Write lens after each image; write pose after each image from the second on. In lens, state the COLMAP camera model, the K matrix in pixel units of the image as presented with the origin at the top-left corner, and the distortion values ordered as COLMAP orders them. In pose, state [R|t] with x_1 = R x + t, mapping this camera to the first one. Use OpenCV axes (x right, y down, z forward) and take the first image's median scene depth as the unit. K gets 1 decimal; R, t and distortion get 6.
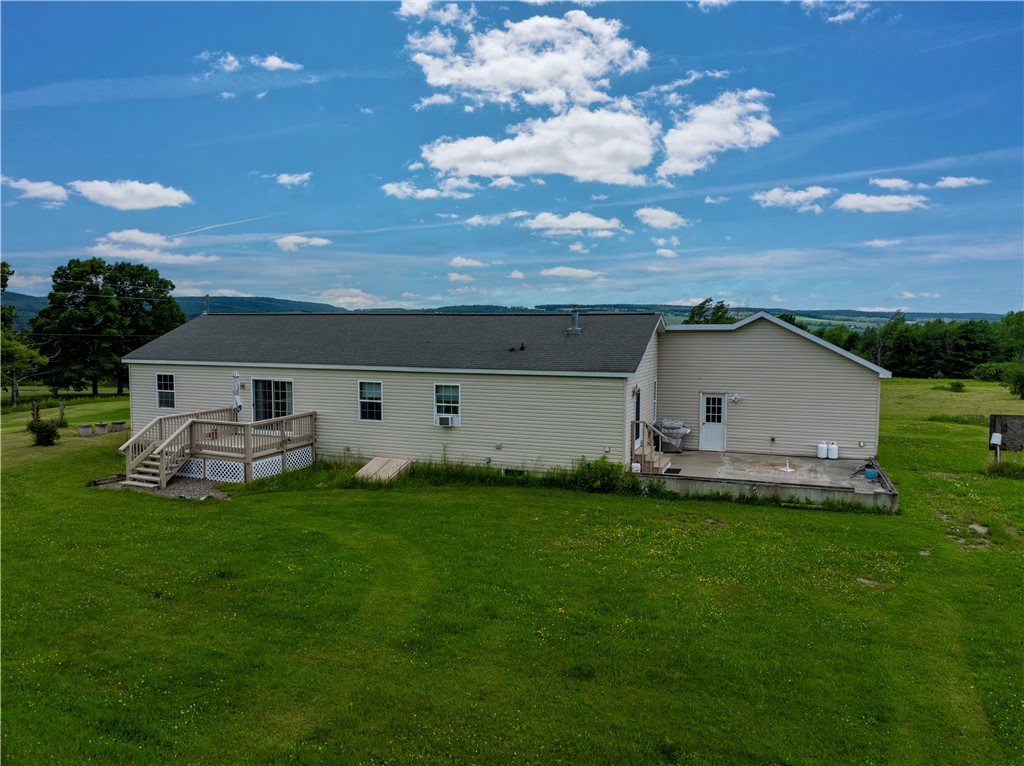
lens RADIAL K [[716.1, 0, 518.7], [0, 716.1, 381.3], [0, 0, 1]] dist [-0.036391, 0.002231]
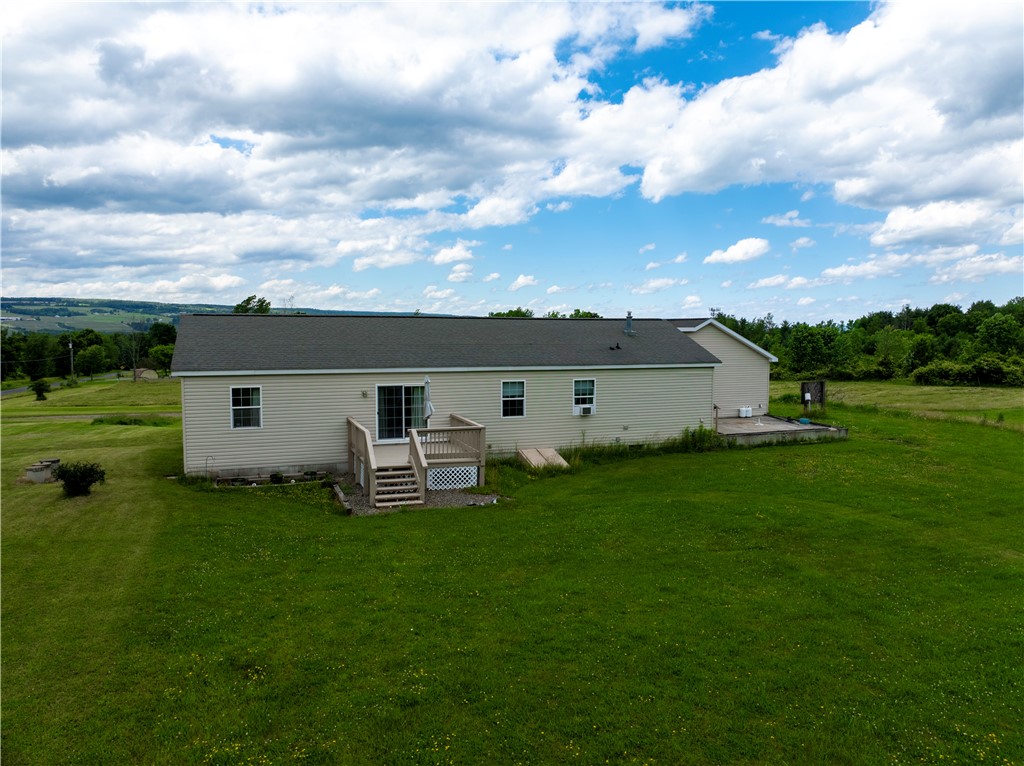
lens RADIAL K [[716.1, 0, 518.7], [0, 716.1, 381.3], [0, 0, 1]] dist [-0.036391, 0.002231]
pose [[0.756985, -0.050600, 0.651471, -0.911779], [0.048750, 0.998592, 0.020916, -0.021498], [-0.651612, 0.015926, 0.758386, 0.171884]]
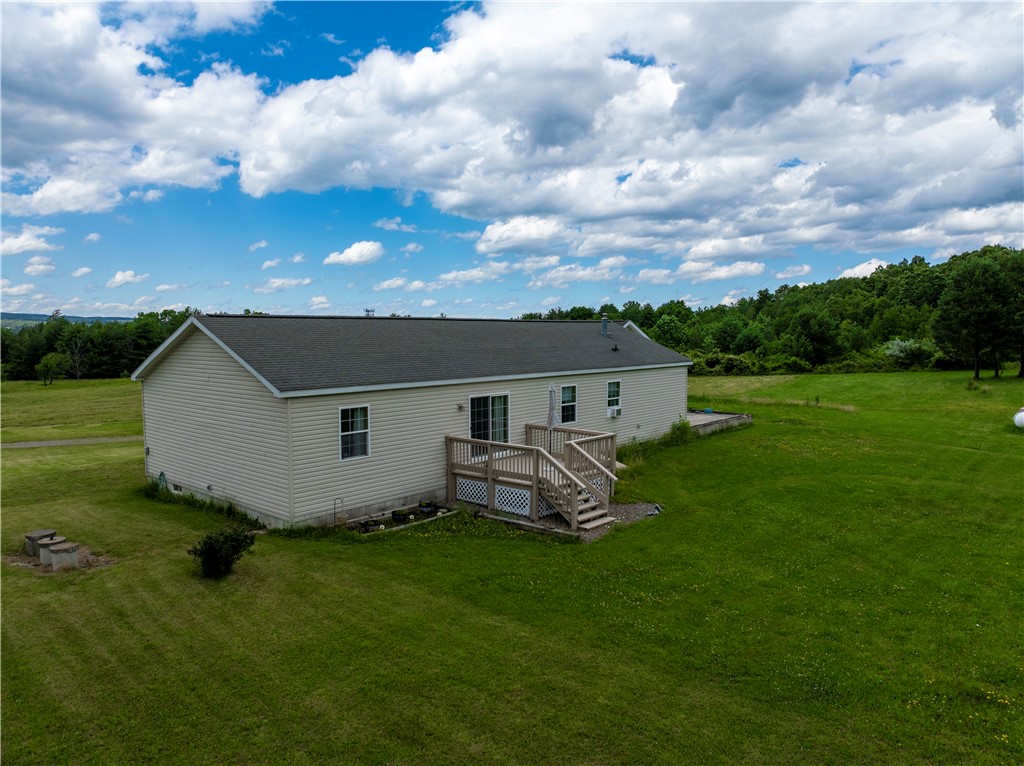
lens RADIAL K [[716.1, 0, 518.7], [0, 716.1, 381.3], [0, 0, 1]] dist [-0.036391, 0.002231]
pose [[0.351281, -0.073413, 0.933388, -1.216327], [0.072605, 0.996055, 0.051017, -0.065102], [-0.933451, 0.049847, 0.355225, 0.698210]]
